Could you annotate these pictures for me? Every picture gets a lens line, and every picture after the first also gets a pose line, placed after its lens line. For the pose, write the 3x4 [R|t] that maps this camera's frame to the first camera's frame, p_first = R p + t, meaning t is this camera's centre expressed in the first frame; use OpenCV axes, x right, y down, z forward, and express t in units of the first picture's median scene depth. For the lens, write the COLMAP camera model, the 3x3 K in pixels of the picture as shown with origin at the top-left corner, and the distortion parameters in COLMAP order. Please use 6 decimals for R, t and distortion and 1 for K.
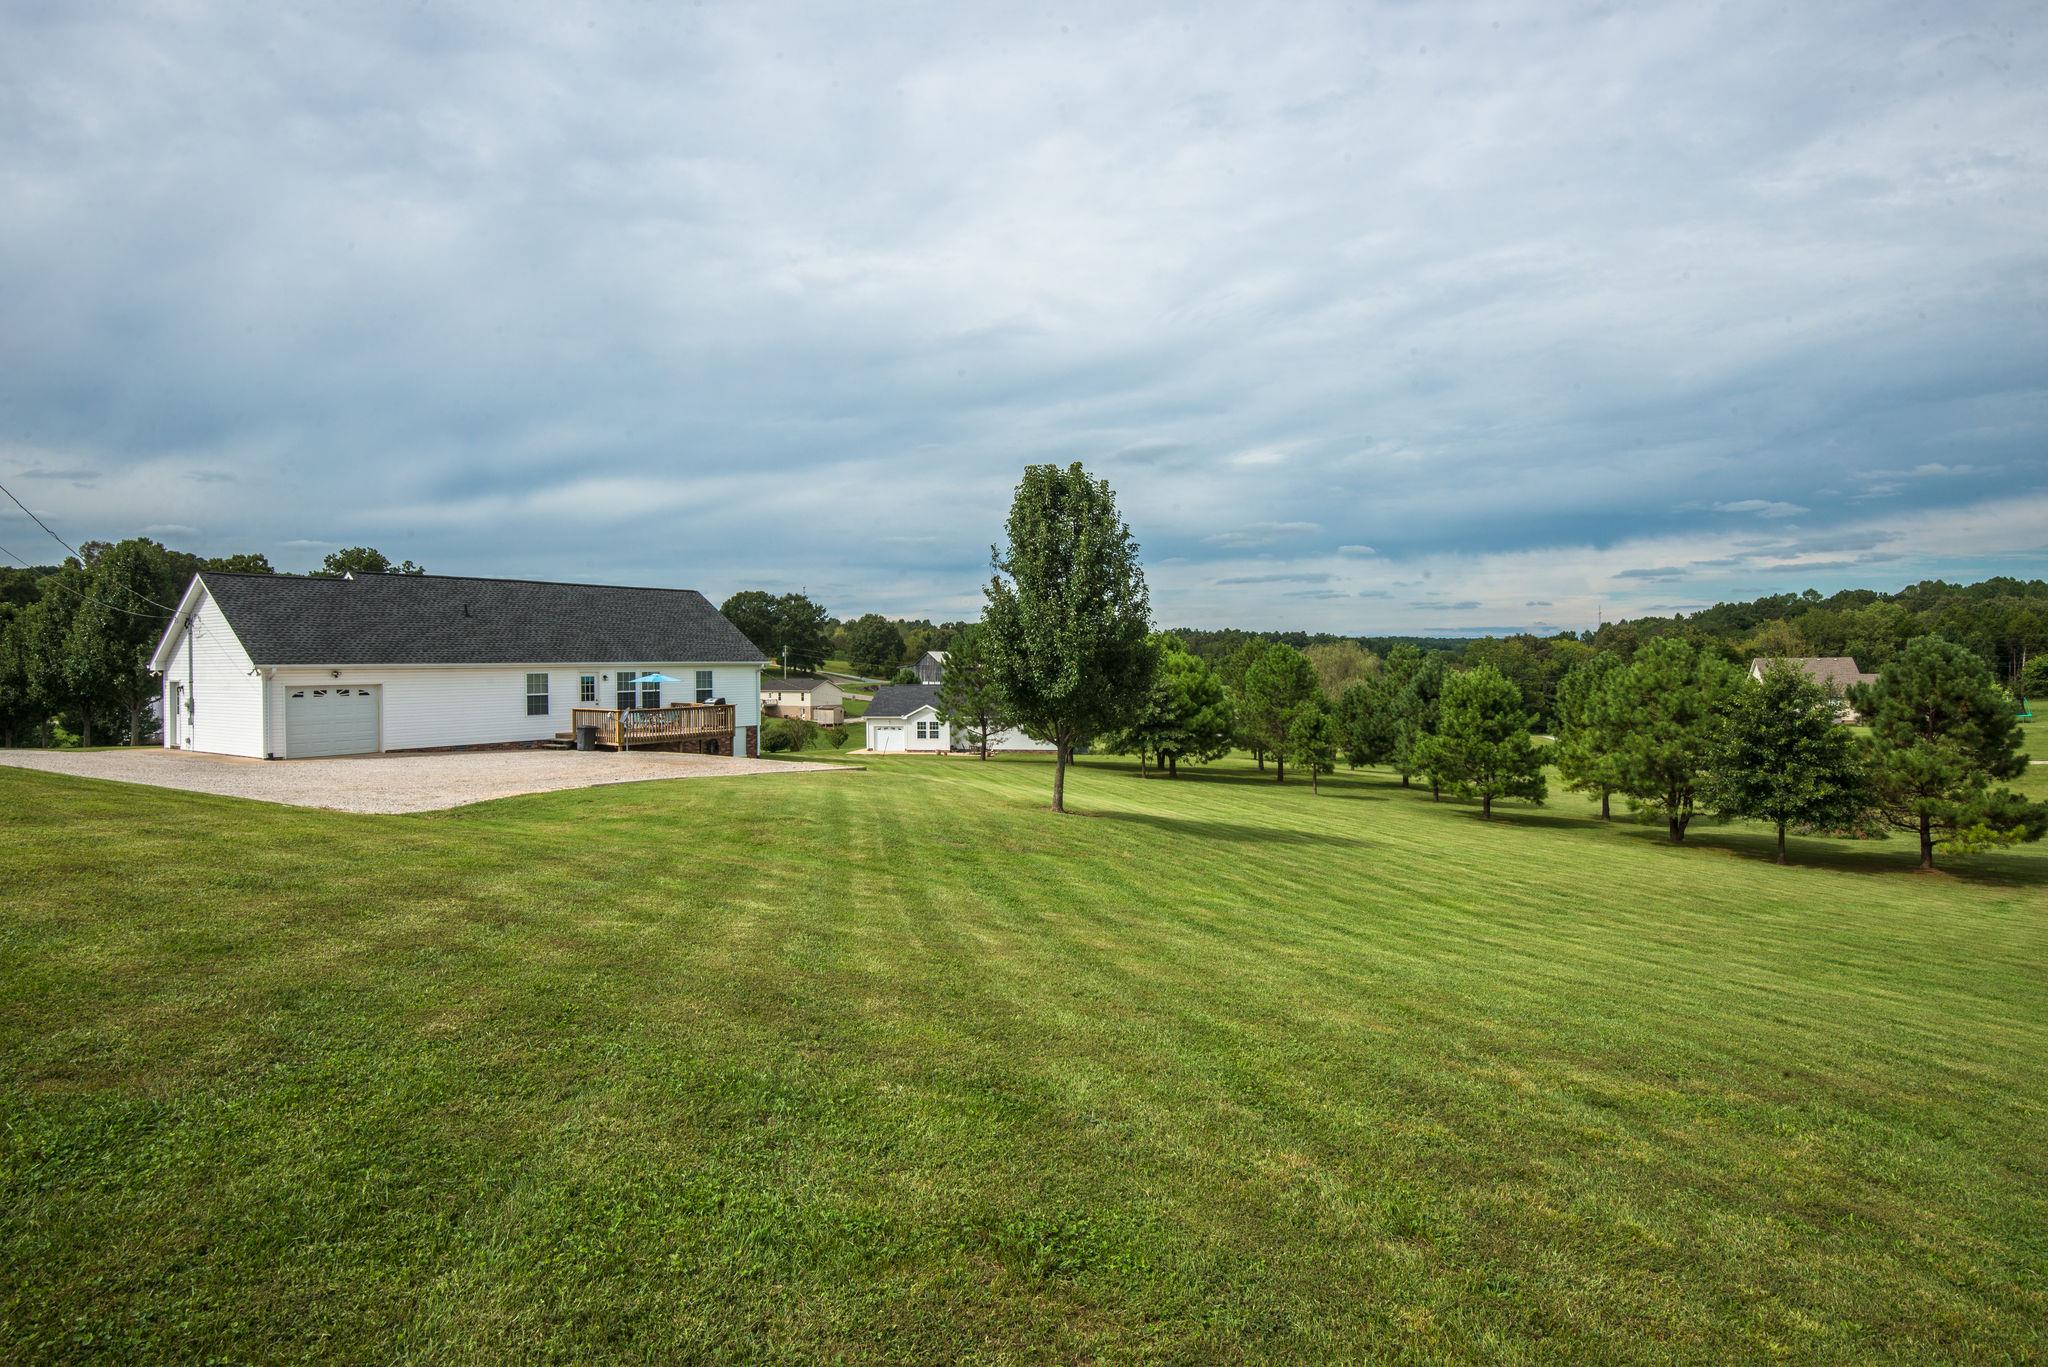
lens RADIAL K [[1005.3, 0, 1024.0], [0, 1005.3, 683.5], [0, 0, 1]] dist [-0.017106, 0.000615]
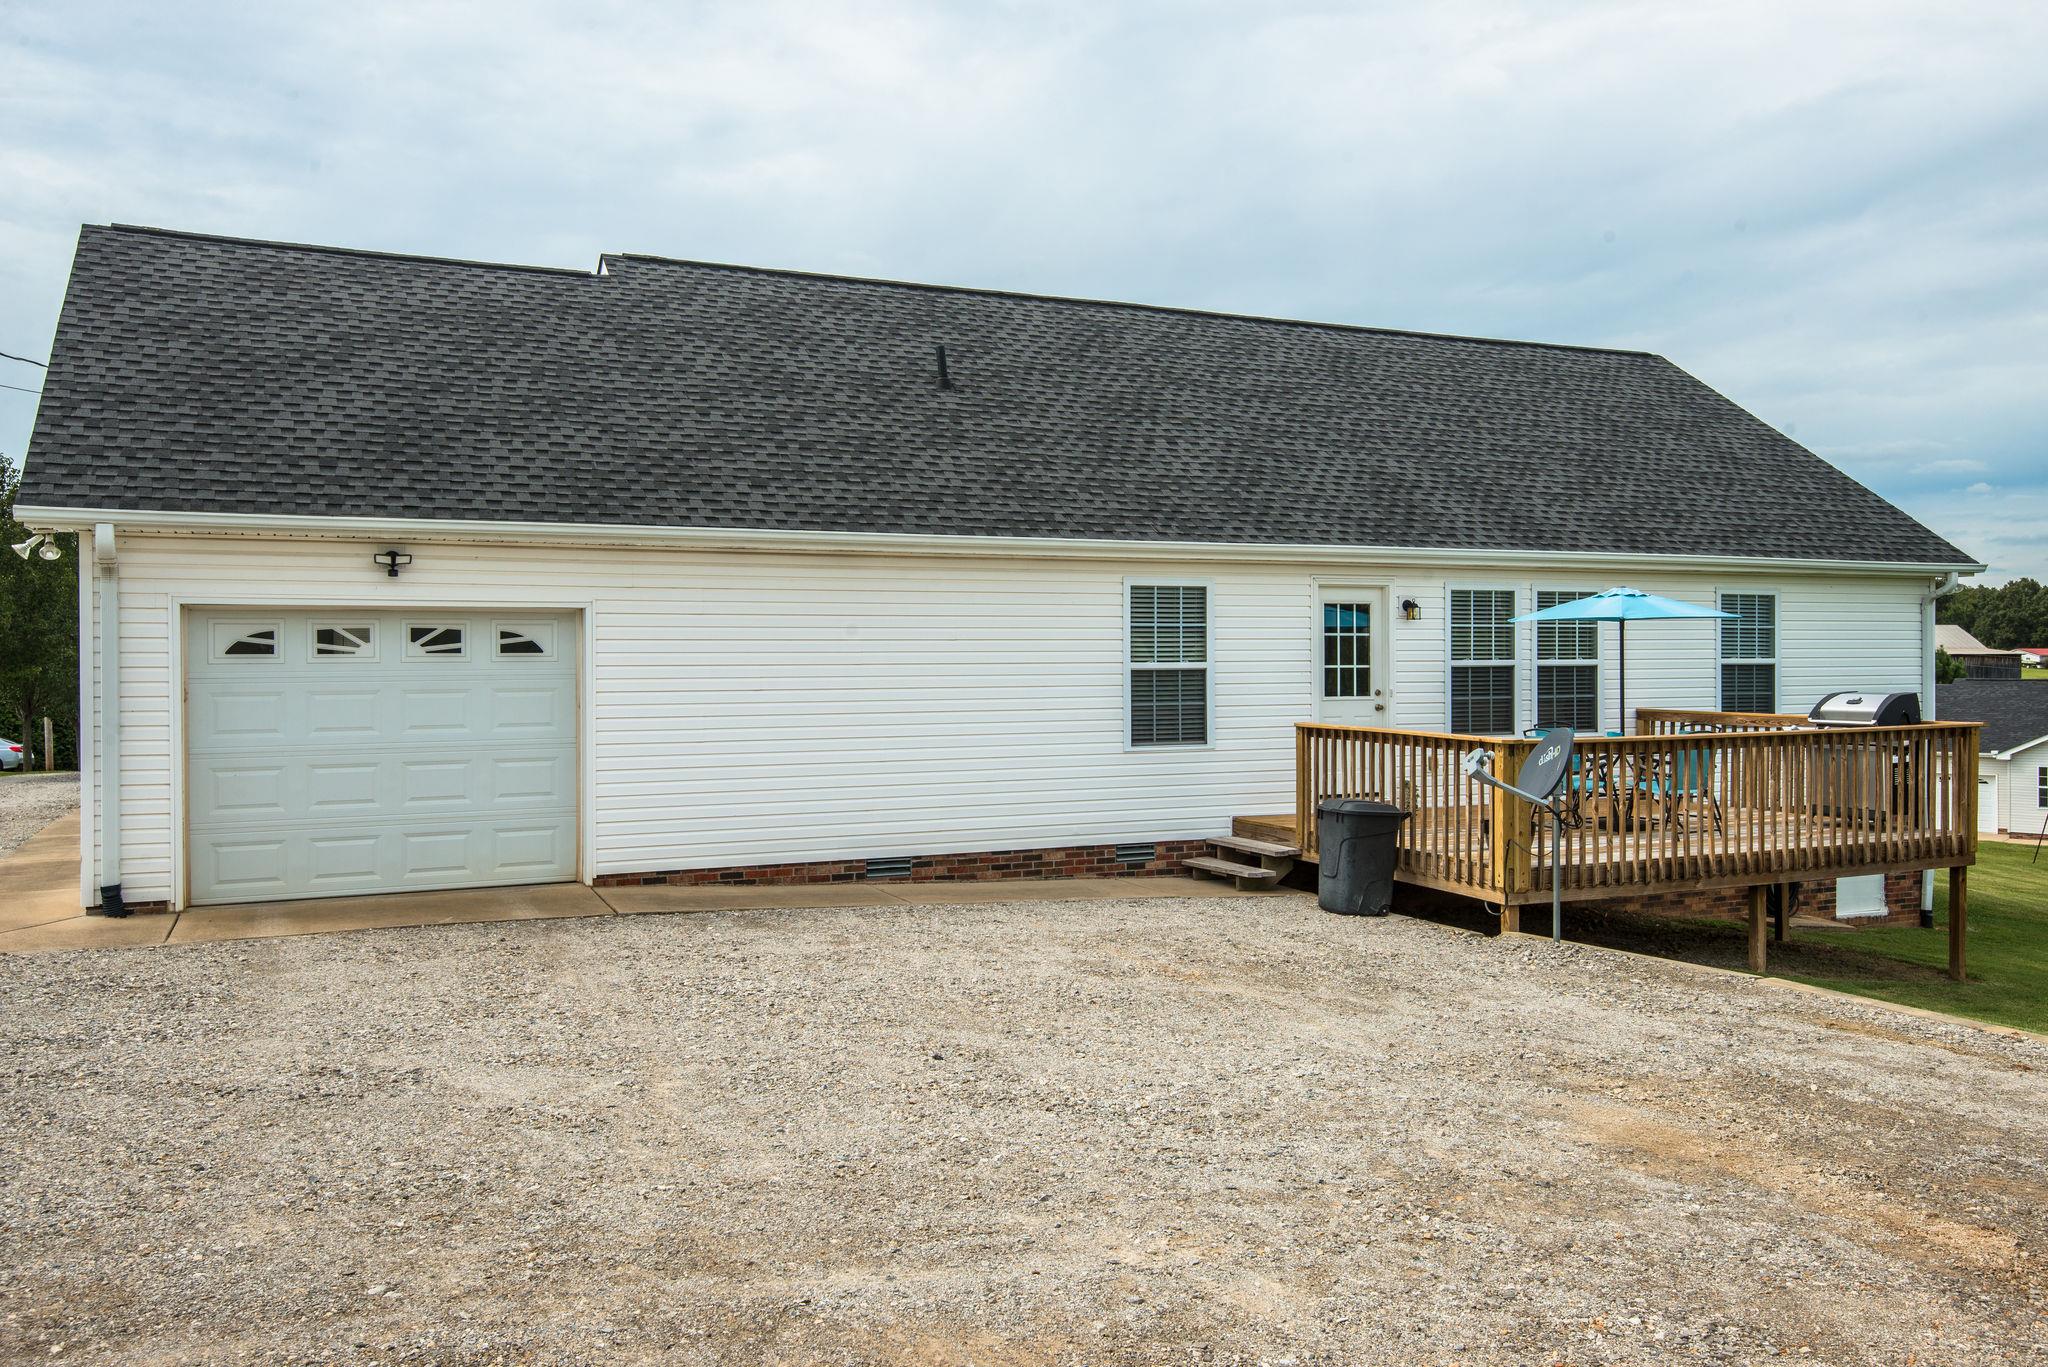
lens RADIAL K [[1198.1, 0, 1047.5], [0, 1198.1, 670.8], [0, 0, 1]] dist [0.038785, 0.000208]
pose [[0.824747, -0.002092, -0.565497, -0.334316], [-0.009062, 0.999816, -0.016916, 0.017691], [0.565429, 0.019076, 0.824577, 0.722262]]
